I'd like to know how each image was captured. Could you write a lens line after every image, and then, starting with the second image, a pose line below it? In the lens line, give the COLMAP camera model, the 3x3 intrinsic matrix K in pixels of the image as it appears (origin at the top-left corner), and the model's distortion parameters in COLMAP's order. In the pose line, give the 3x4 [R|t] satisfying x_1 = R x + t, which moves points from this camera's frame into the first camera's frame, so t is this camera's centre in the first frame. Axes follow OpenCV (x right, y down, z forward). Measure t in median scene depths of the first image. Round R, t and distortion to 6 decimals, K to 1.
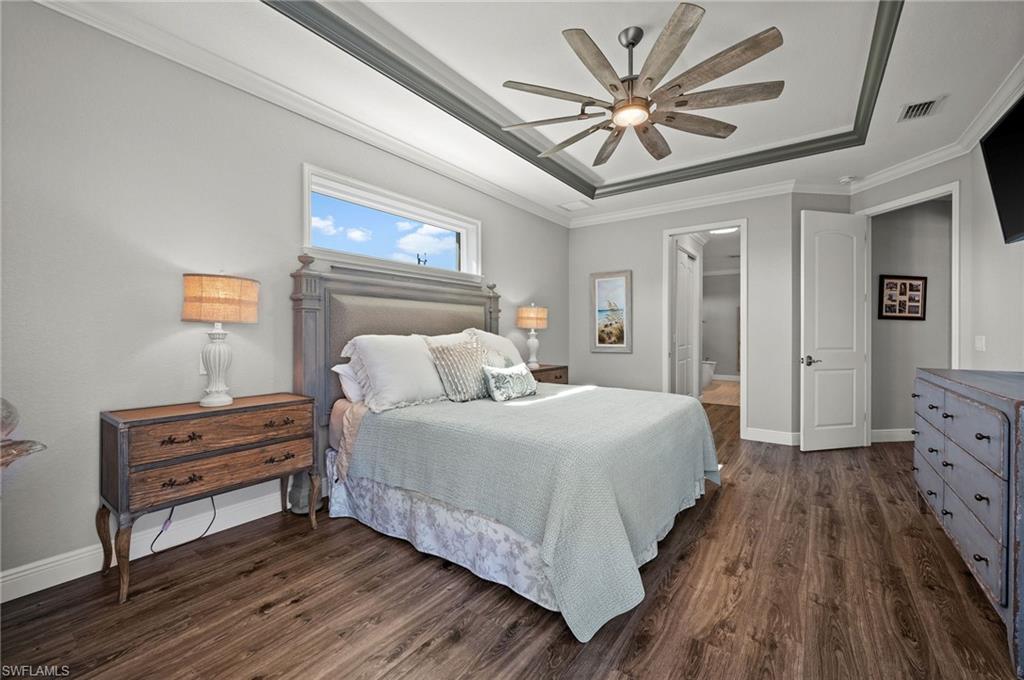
lens RADIAL K [[410.8, 0, 515.2], [0, 410.8, 337.2], [0, 0, 1]] dist [0.001215, -0.000077]
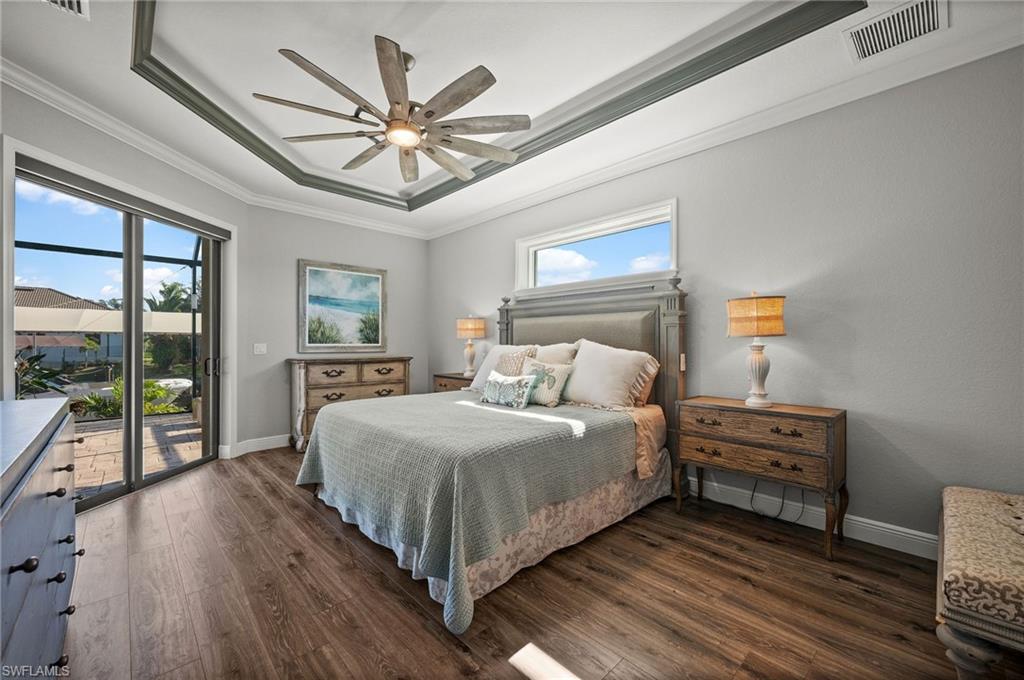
lens RADIAL K [[410.8, 0, 515.2], [0, 410.8, 337.2], [0, 0, 1]] dist [0.001215, -0.000077]
pose [[-0.176469, -0.010890, -0.984246, 1.310998], [0.009384, 0.999875, -0.012745, -0.011836], [0.984261, -0.011486, -0.176345, 1.526329]]
